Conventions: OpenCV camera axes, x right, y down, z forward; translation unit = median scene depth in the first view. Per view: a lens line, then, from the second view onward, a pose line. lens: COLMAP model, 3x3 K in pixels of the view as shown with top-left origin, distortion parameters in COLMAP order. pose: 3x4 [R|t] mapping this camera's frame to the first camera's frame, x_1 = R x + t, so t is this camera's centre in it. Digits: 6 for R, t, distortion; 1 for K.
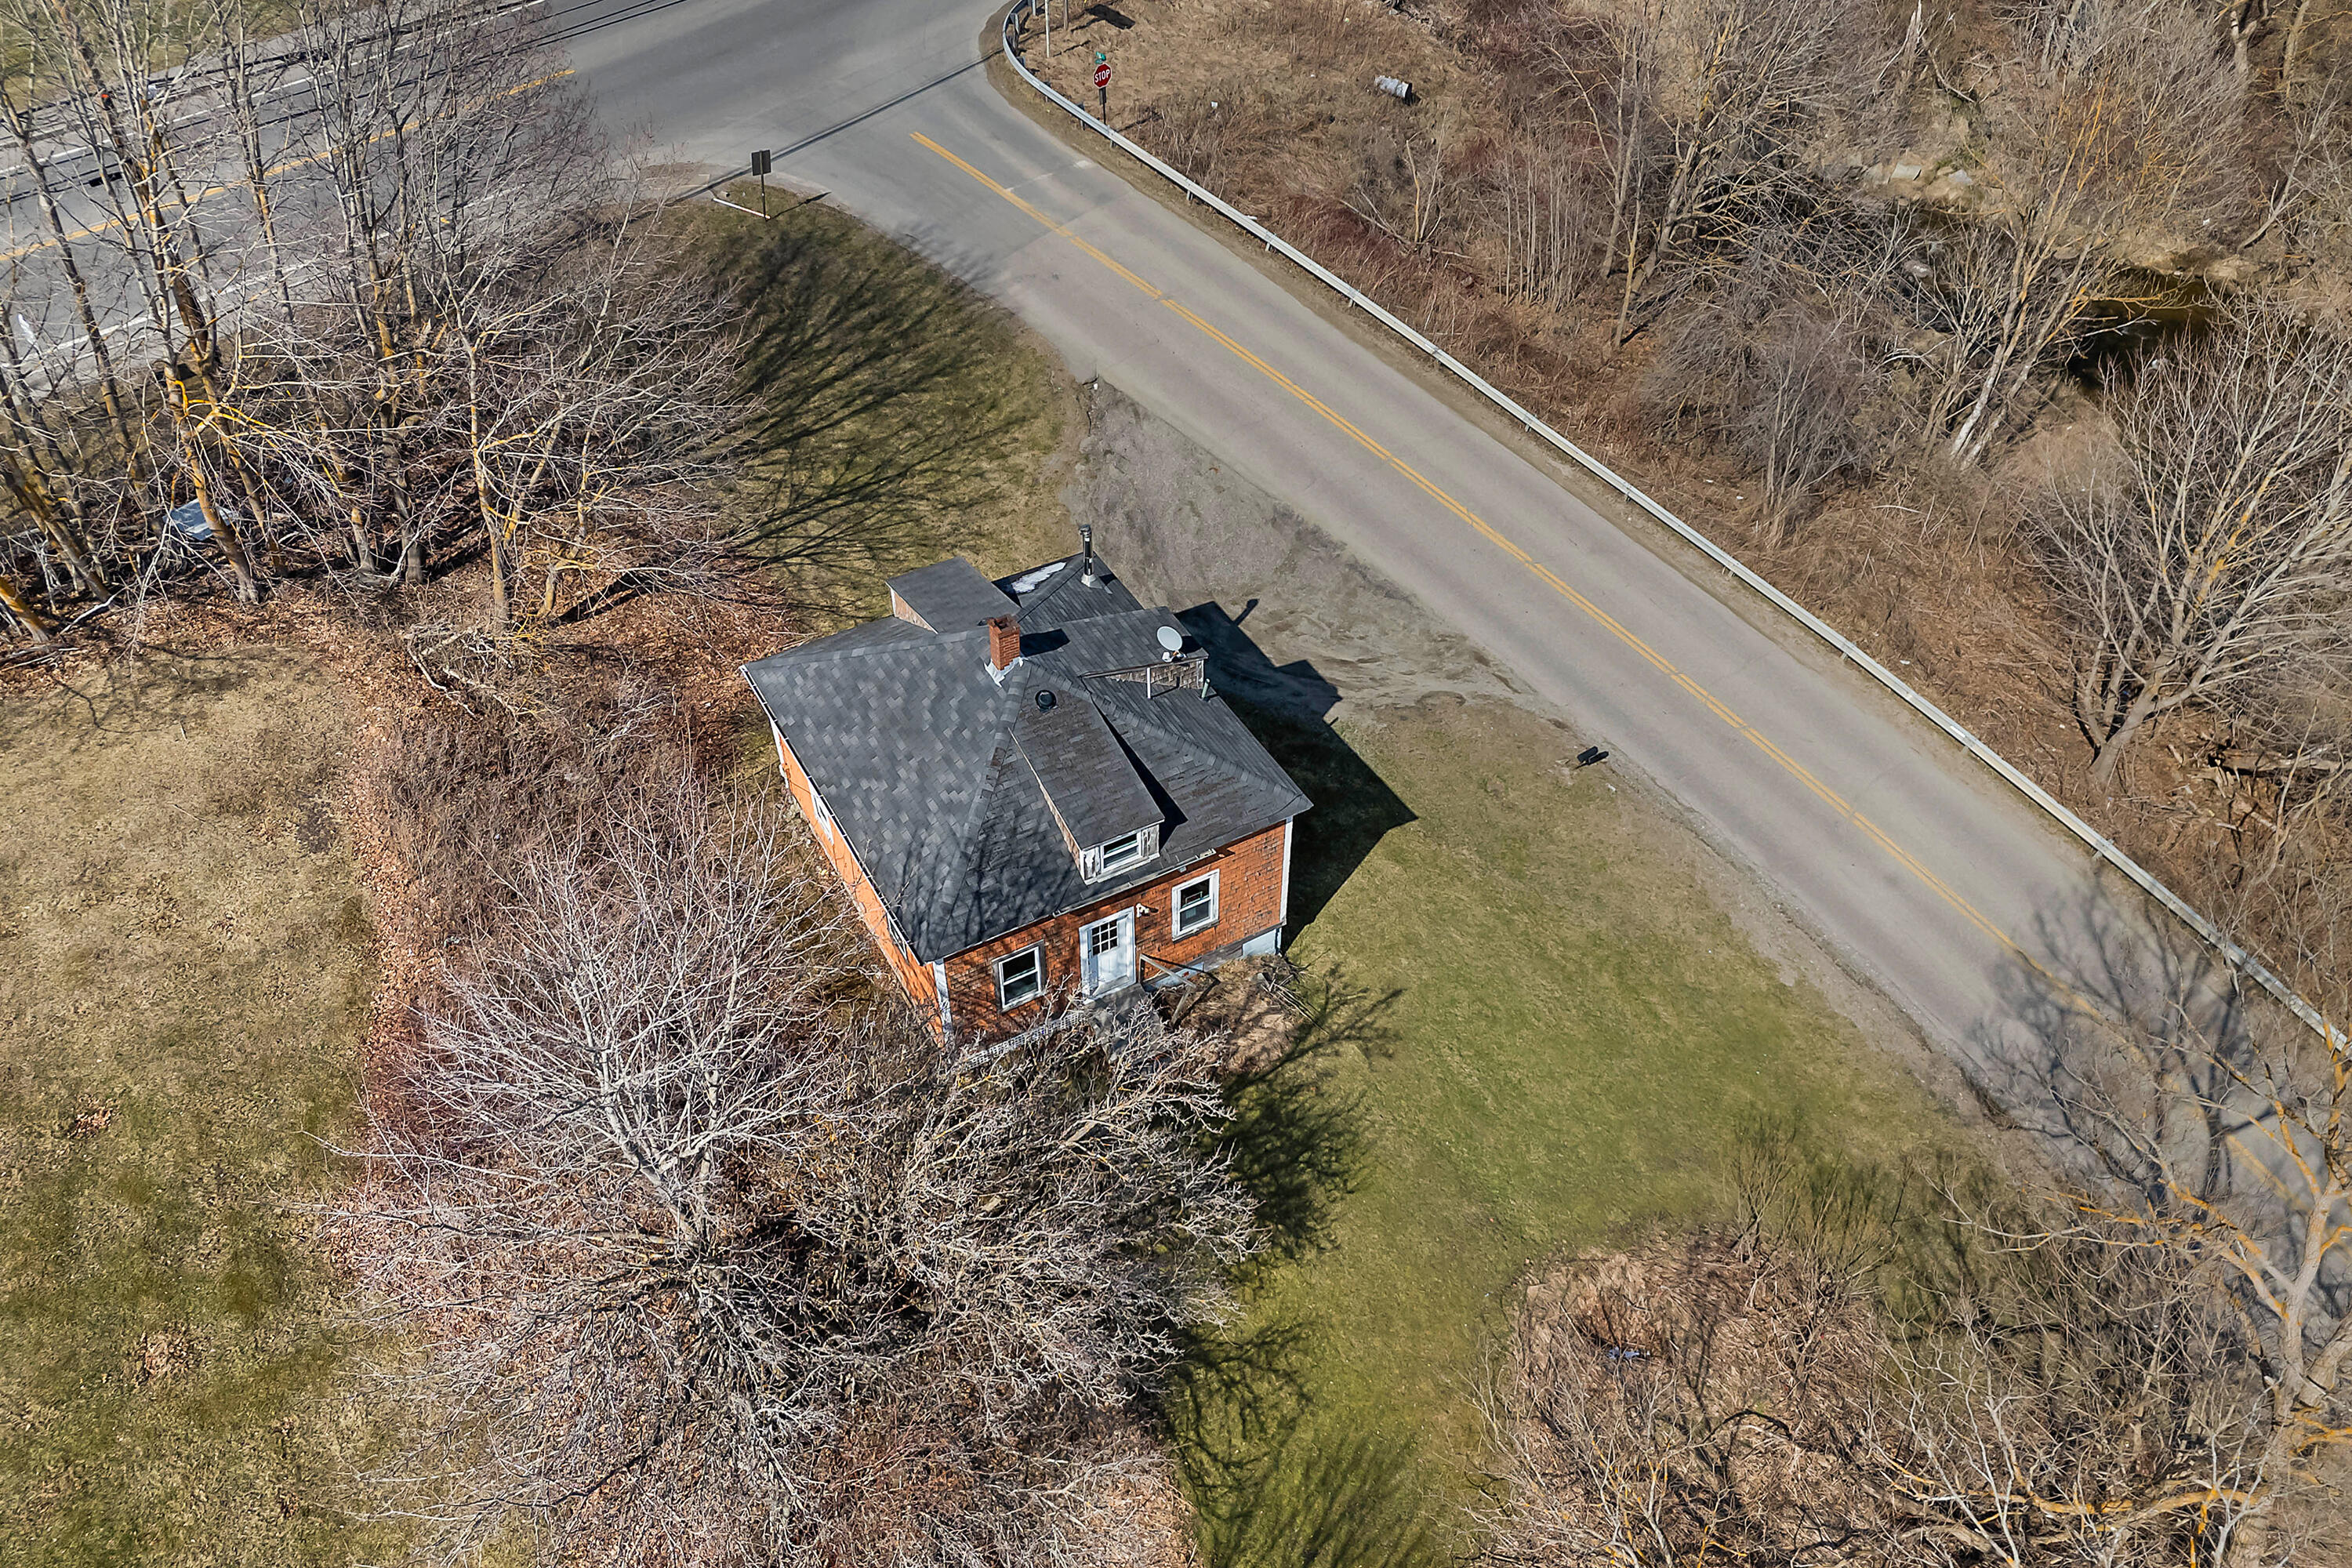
lens RADIAL K [[1663.4, 0, 1176.5], [0, 1663.4, 782.9], [0, 0, 1]] dist [0.074583, -0.002619]
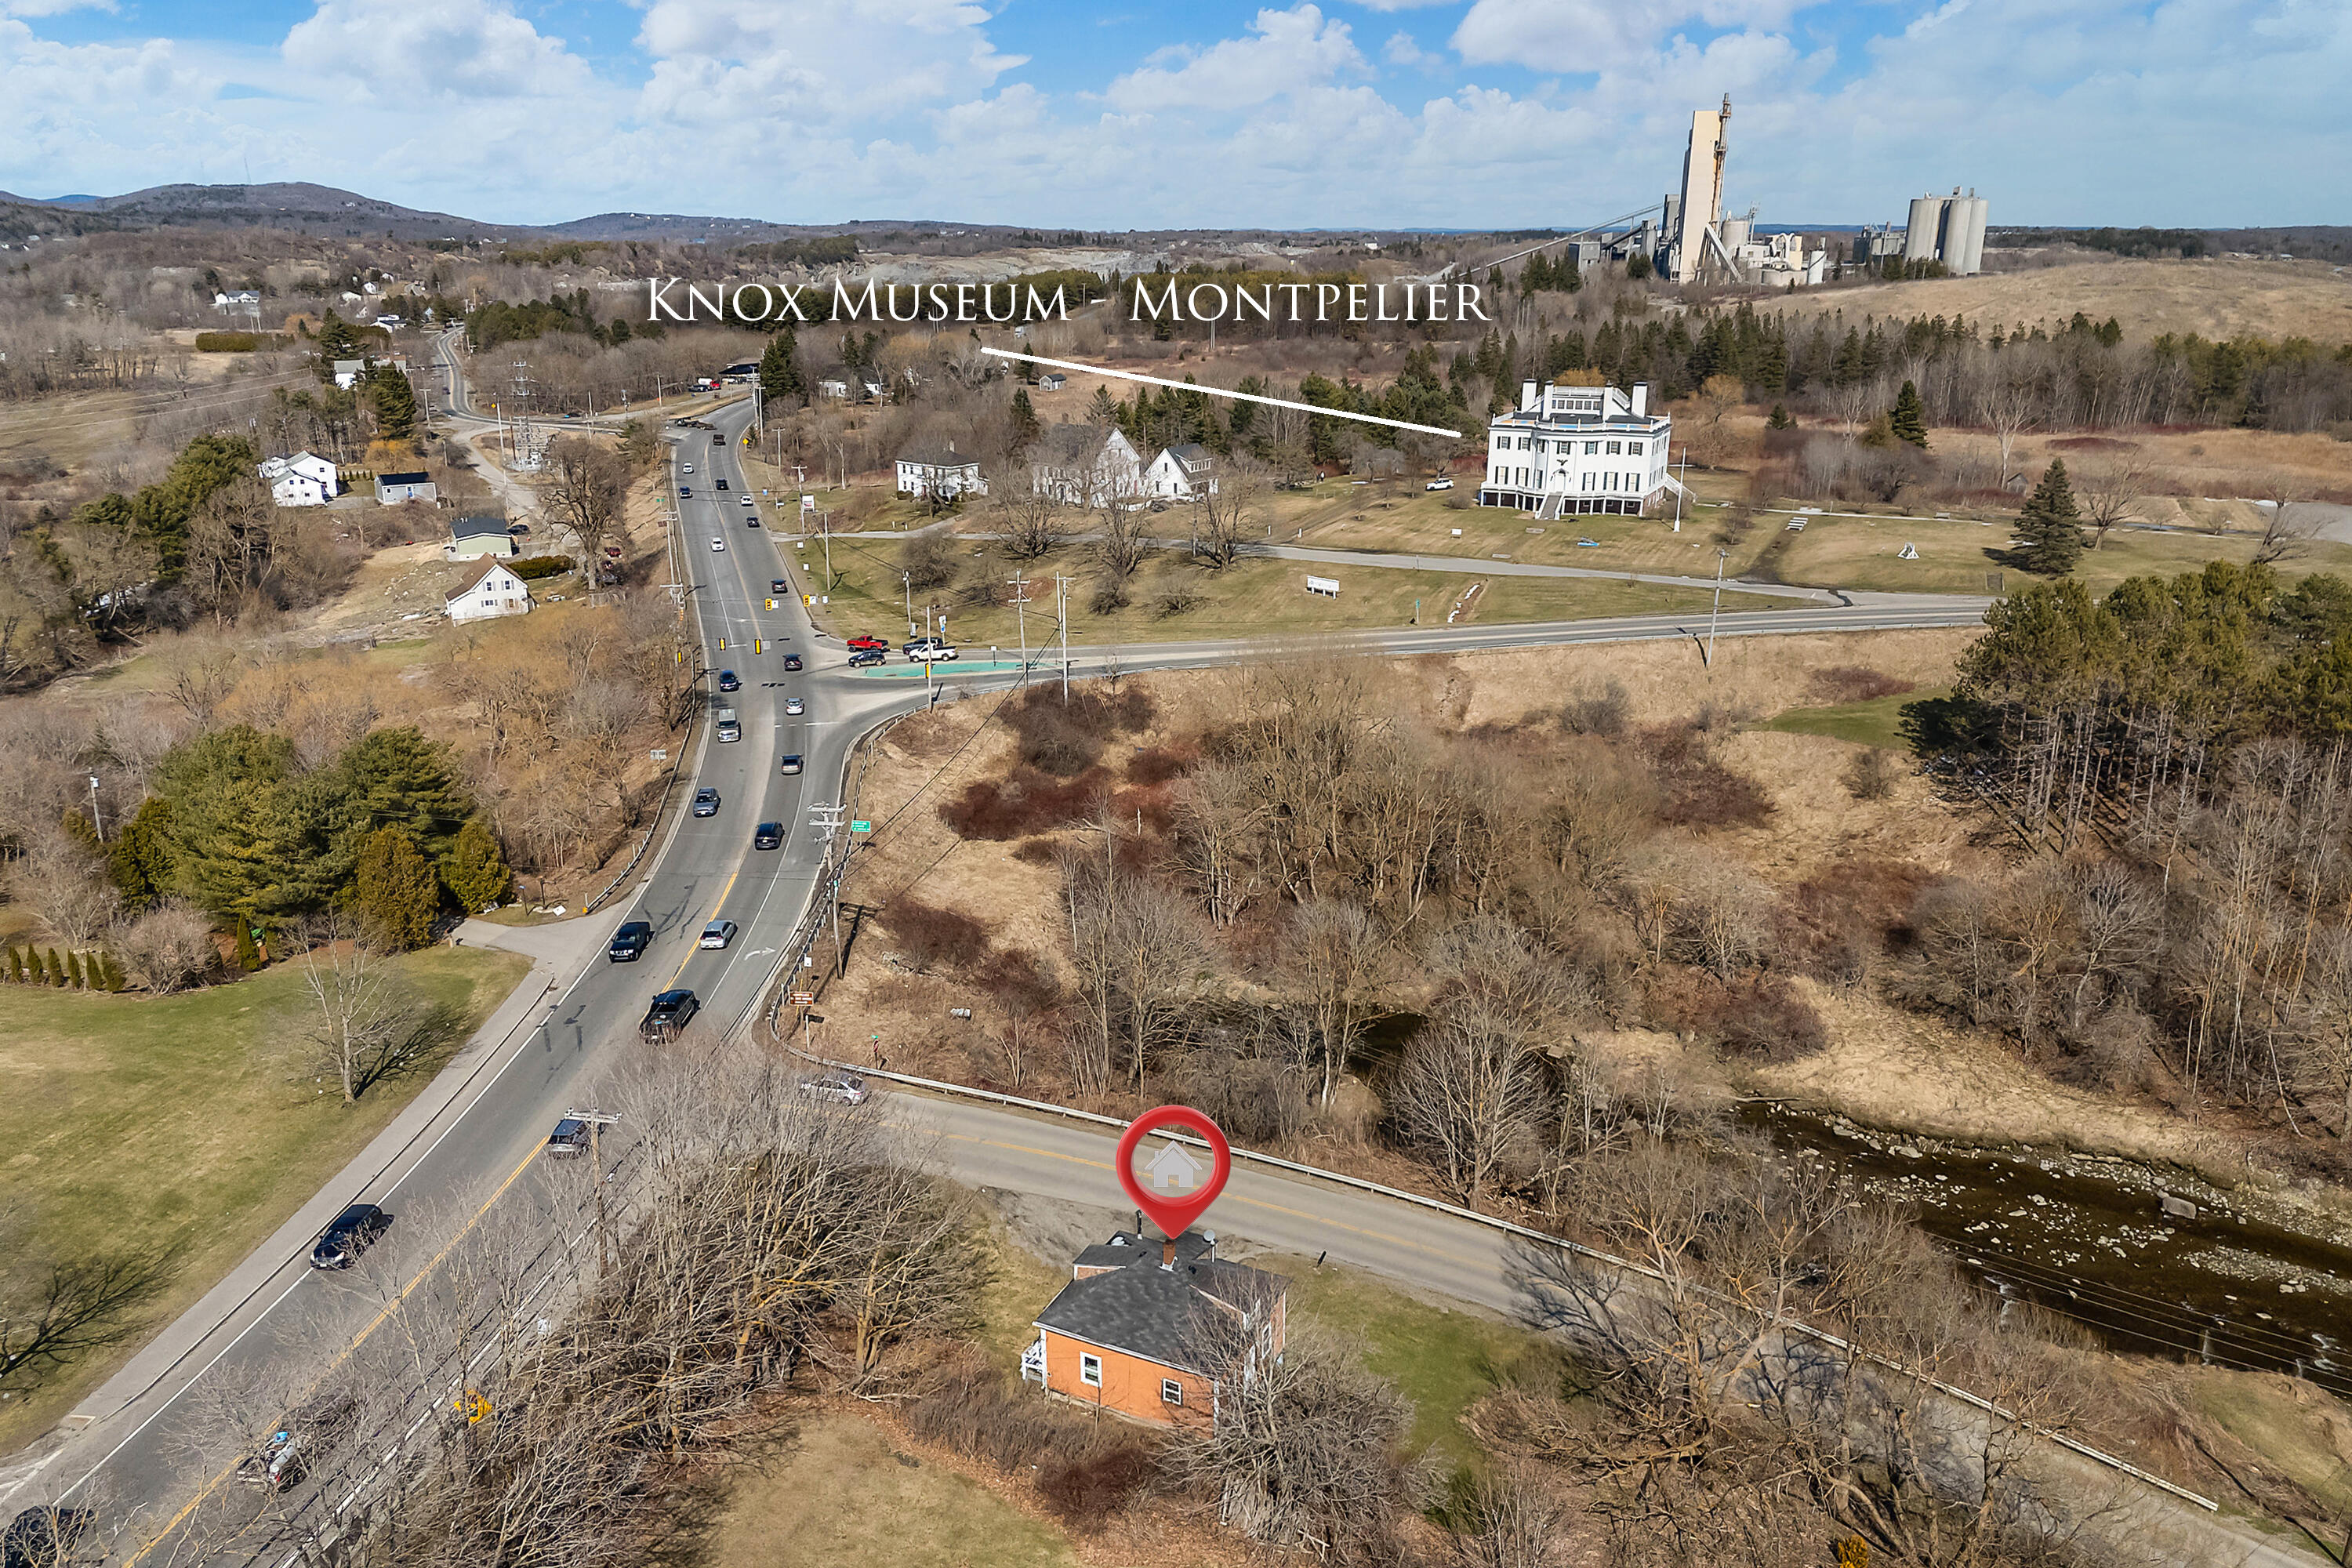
lens RADIAL K [[1663.4, 0, 1177.3], [0, 1663.4, 784.6], [0, 0, 1]] dist [0.074583, -0.002619]
pose [[0.823119, -0.175561, 0.540050, -1.113336], [0.410487, 0.841095, -0.352220, 0.179637], [-0.392398, 0.511602, 0.764387, -1.039212]]
